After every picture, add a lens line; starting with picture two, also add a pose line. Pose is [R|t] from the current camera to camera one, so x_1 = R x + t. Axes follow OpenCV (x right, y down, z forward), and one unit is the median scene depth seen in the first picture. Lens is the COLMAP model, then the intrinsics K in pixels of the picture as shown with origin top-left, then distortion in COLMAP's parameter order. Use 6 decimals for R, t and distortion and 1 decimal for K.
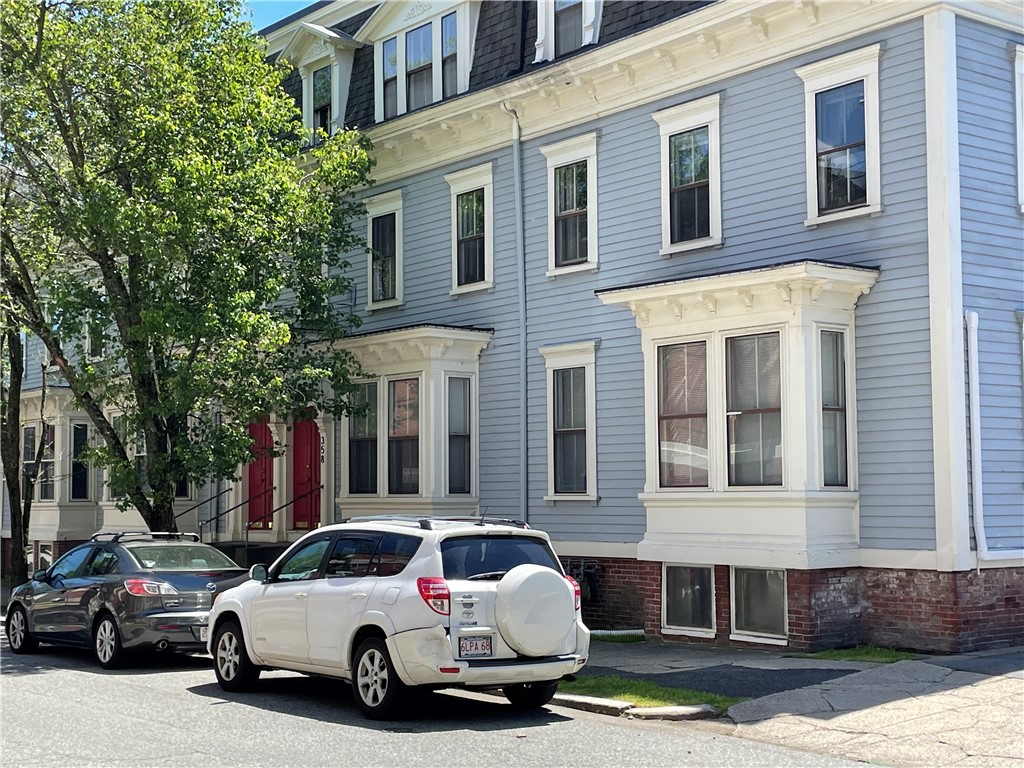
lens RADIAL K [[1517.6, 0, 513.3], [0, 1517.6, 382.3], [0, 0, 1]] dist [0.085664, 0.000000]
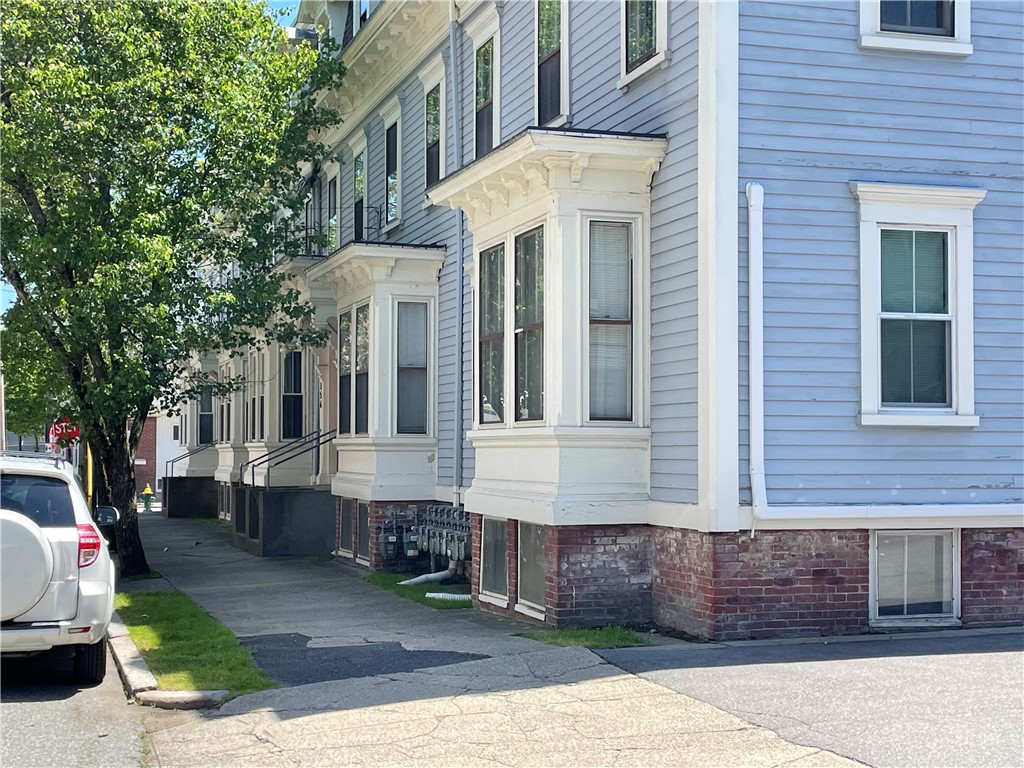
lens RADIAL K [[1517.6, 0, 510.4], [0, 1517.6, 388.8], [0, 0, 1]] dist [0.085664, 0.000000]
pose [[0.935643, -0.004483, -0.352920, 0.438937], [0.016929, 0.999339, 0.032186, 0.026217], [0.352542, -0.036090, 0.935100, 0.258431]]
